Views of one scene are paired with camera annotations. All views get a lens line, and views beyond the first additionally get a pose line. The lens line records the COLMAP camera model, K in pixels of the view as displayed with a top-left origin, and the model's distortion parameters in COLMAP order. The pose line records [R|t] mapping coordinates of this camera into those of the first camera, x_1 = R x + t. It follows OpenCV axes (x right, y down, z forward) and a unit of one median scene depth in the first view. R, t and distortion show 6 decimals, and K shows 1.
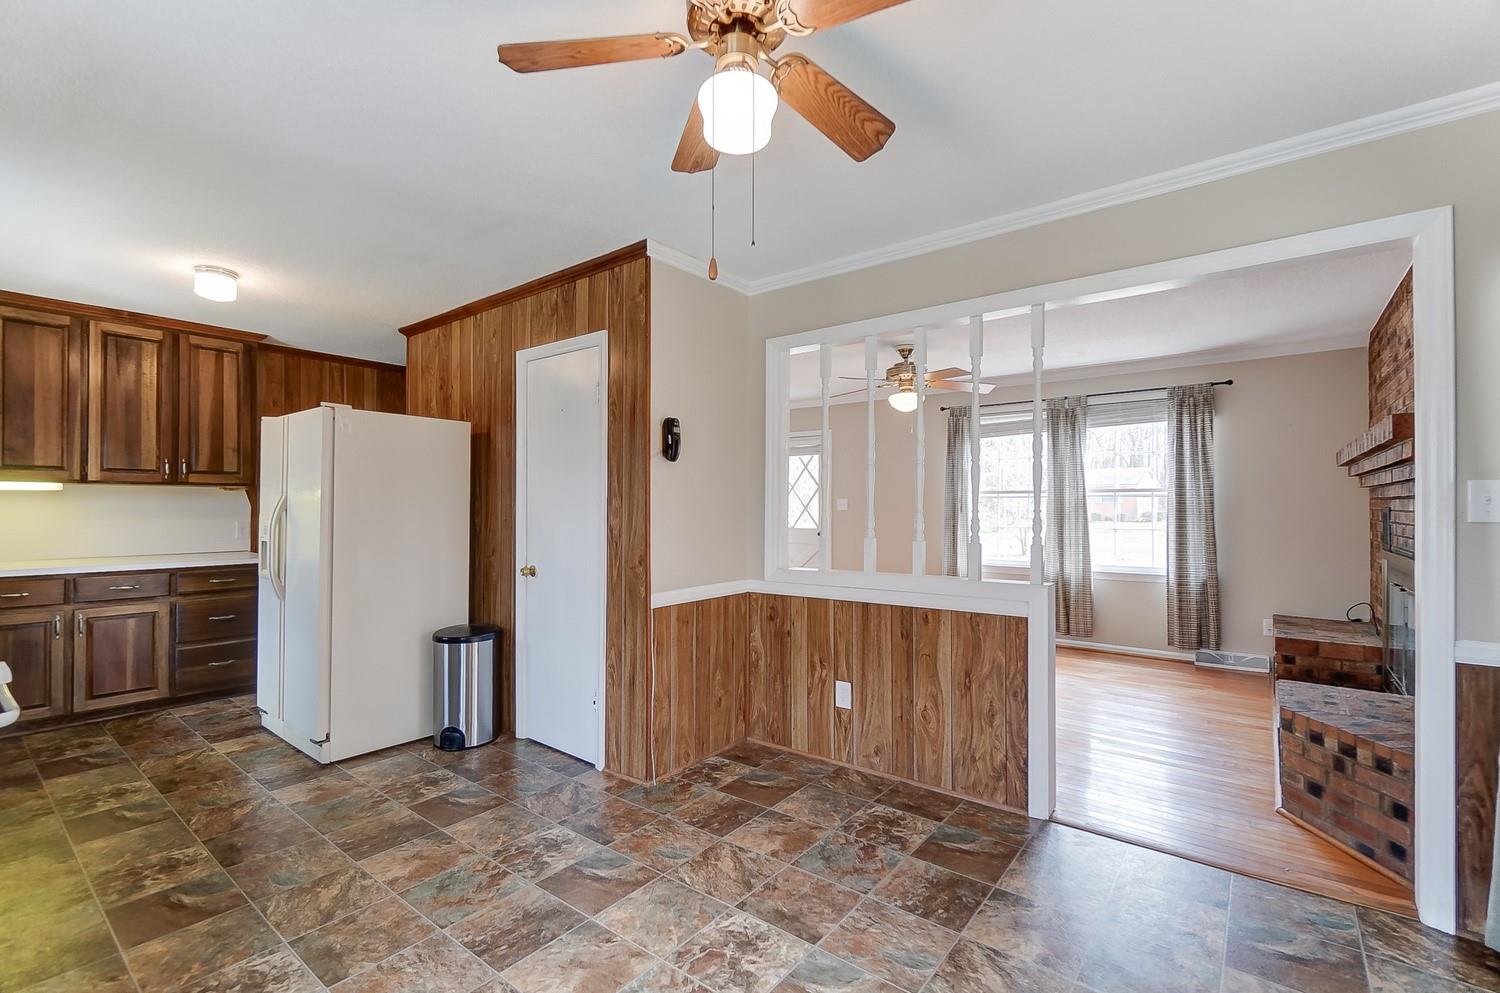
lens RADIAL K [[670.6, 0, 747.2], [0, 670.6, 494.3], [0, 0, 1]] dist [-0.023491, 0.001406]
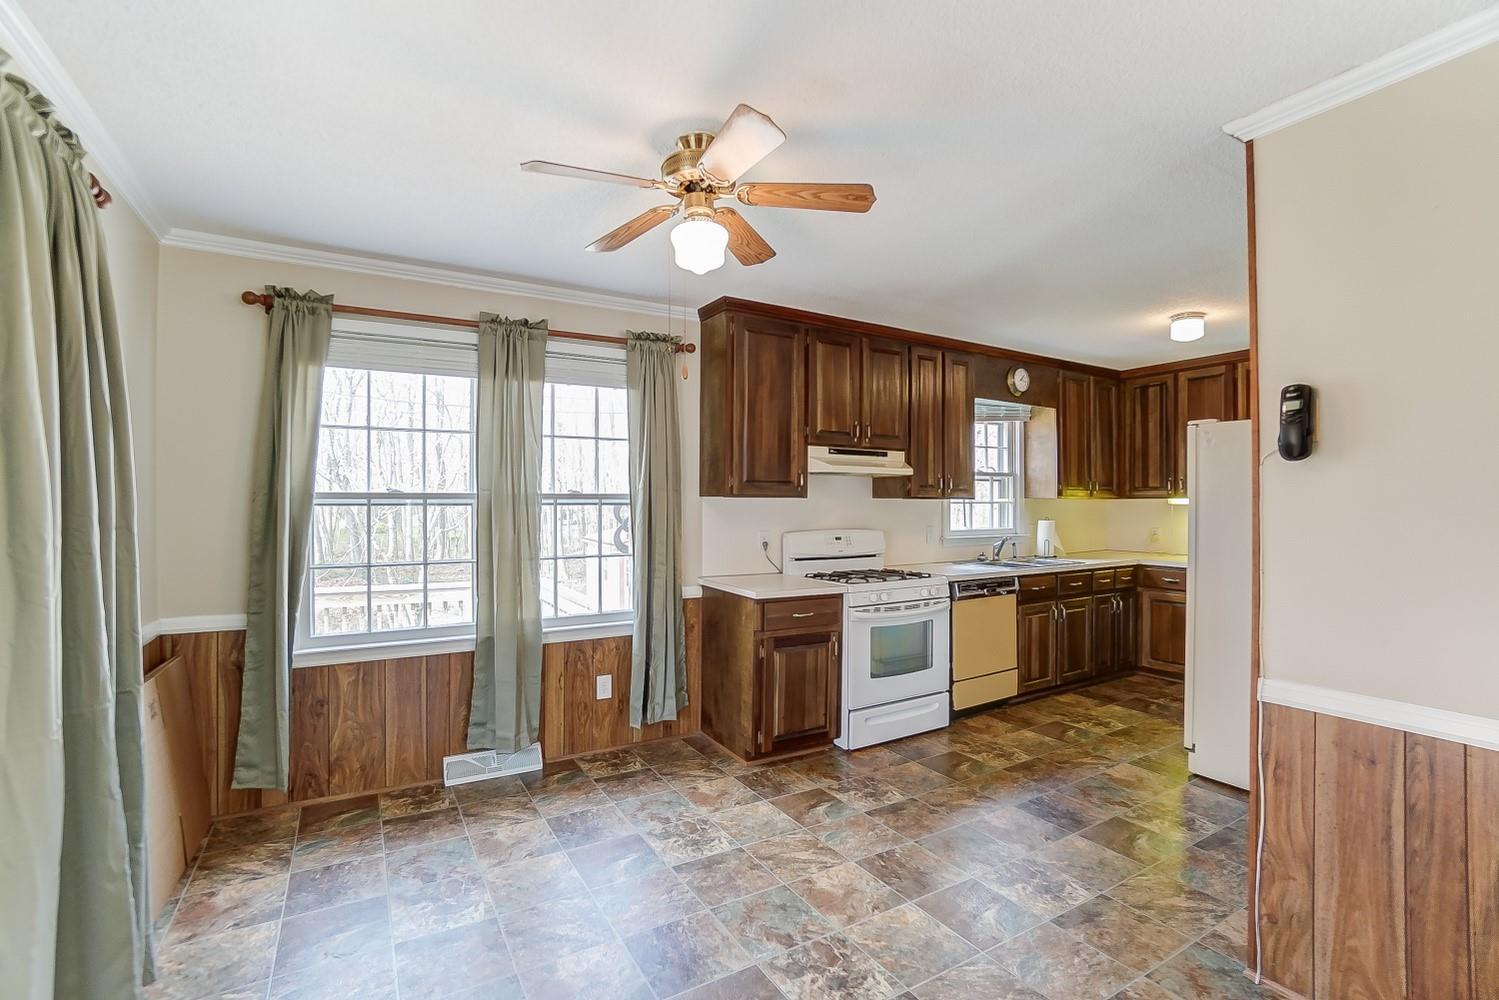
lens RADIAL K [[670.2, 0, 747.8], [0, 670.2, 504.6], [0, 0, 1]] dist [-0.023491, 0.001406]
pose [[-0.353432, 0.007030, -0.935434, 0.577291], [-0.001402, 0.999967, 0.008044, -0.018428], [0.935459, 0.004155, -0.353410, 0.730518]]
